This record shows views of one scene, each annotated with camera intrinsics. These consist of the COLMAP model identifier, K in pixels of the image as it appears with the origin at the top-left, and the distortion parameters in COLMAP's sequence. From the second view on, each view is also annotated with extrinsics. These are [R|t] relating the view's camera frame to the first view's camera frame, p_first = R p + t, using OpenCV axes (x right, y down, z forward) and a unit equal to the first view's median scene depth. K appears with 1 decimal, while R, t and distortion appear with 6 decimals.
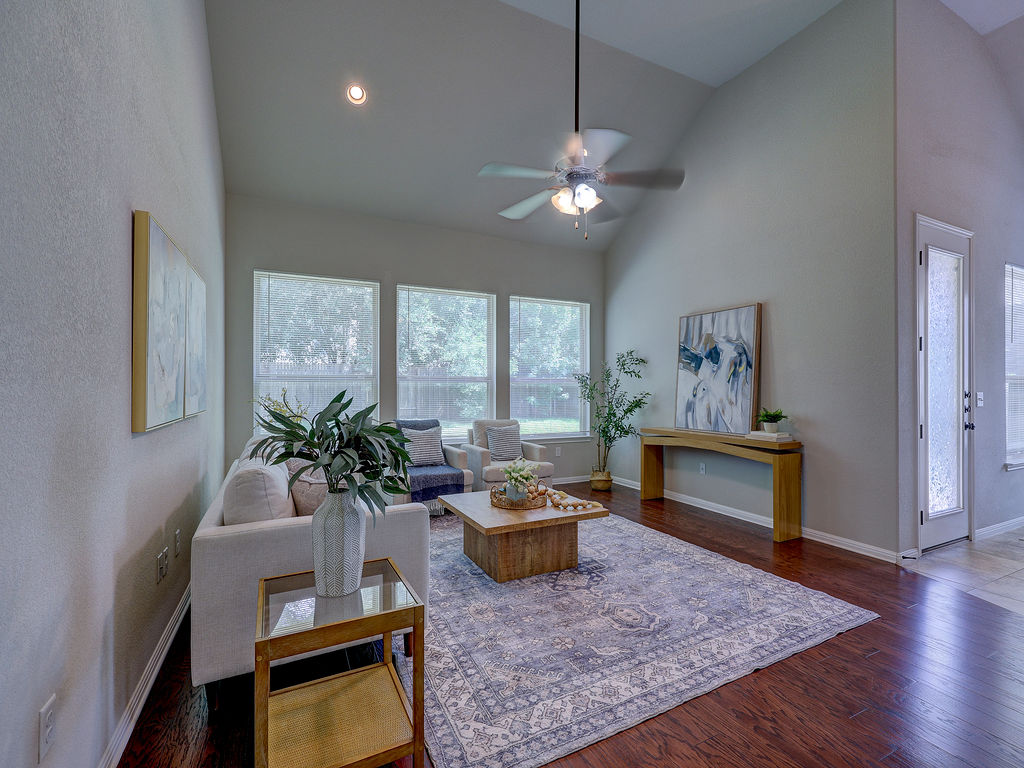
lens RADIAL K [[461.1, 0, 510.9], [0, 461.1, 387.1], [0, 0, 1]] dist [0.000423, -0.000209]
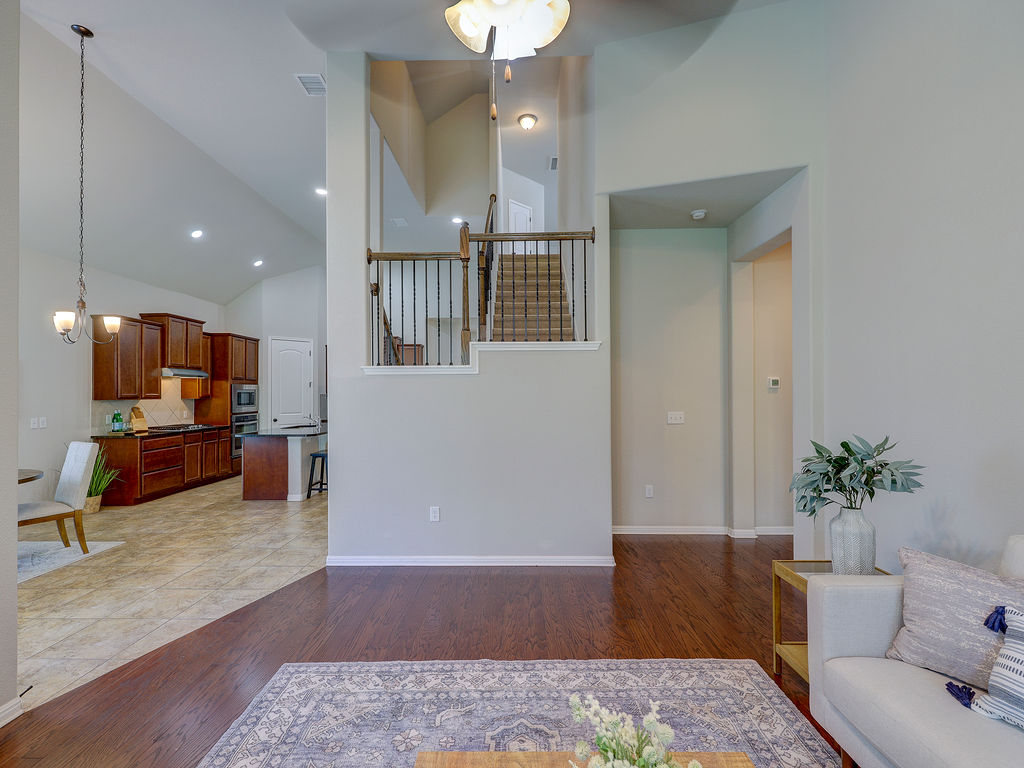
lens RADIAL K [[461.1, 0, 510.9], [0, 461.1, 387.1], [0, 0, 1]] dist [0.000423, -0.000209]
pose [[-0.891312, 0.007786, 0.453323, -0.035168], [0.002187, 0.999915, -0.012874, -0.038830], [-0.453385, -0.010483, -0.891253, 0.943370]]
